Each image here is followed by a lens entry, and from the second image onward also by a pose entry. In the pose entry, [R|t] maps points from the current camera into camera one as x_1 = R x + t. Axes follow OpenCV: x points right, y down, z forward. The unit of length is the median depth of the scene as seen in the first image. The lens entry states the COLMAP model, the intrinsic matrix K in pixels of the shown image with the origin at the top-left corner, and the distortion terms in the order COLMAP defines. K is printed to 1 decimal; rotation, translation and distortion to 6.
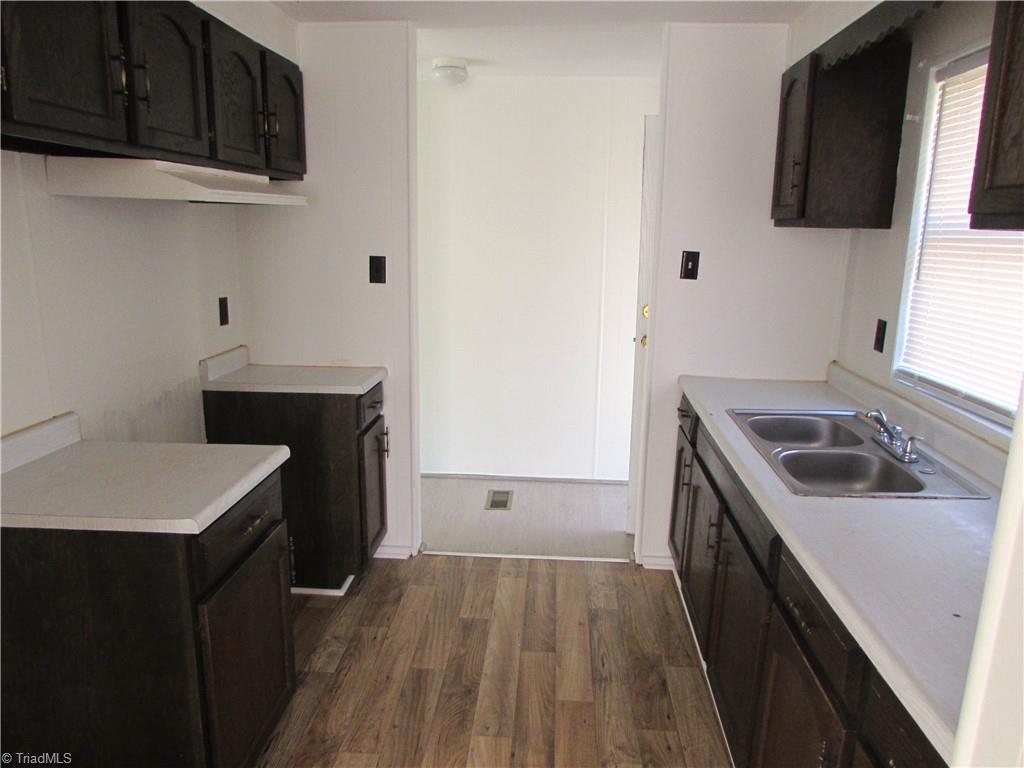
lens RADIAL K [[717.3, 0, 512.0], [0, 717.3, 384.0], [0, 0, 1]] dist [-0.037709, 0.008592]
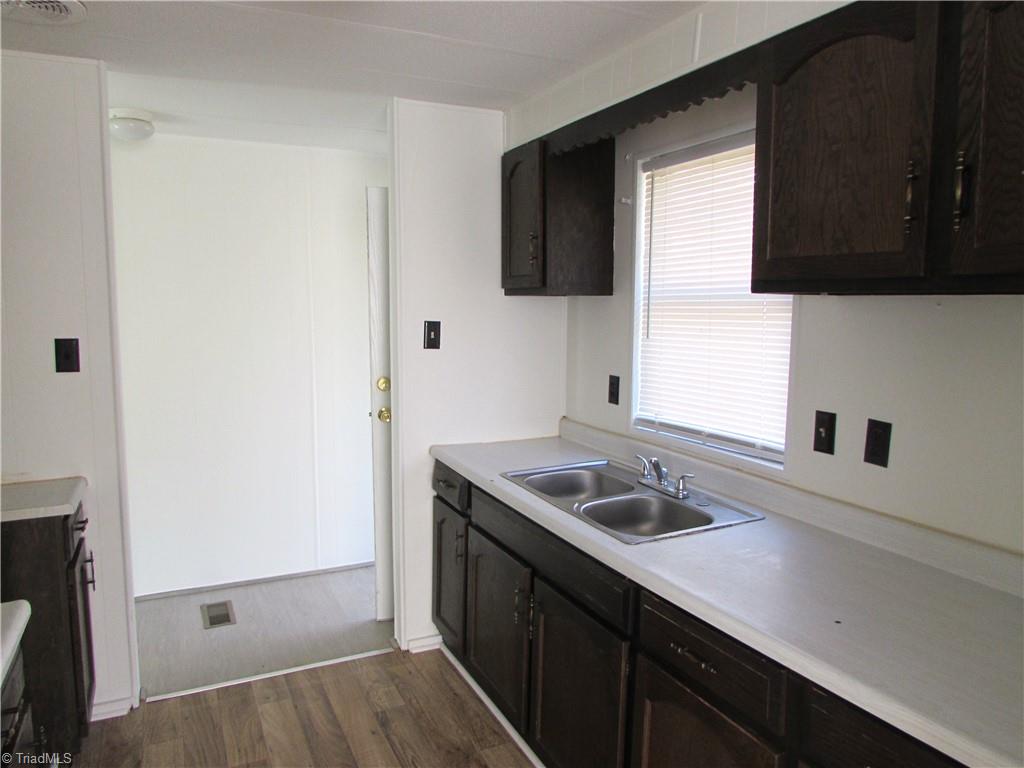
lens RADIAL K [[717.3, 0, 512.0], [0, 717.3, 384.0], [0, 0, 1]] dist [-0.037709, 0.008592]
pose [[0.869973, -0.069120, 0.488230, -0.152604], [0.117532, 0.990657, -0.069179, -0.016010], [-0.478887, 0.117566, 0.869969, 0.083564]]
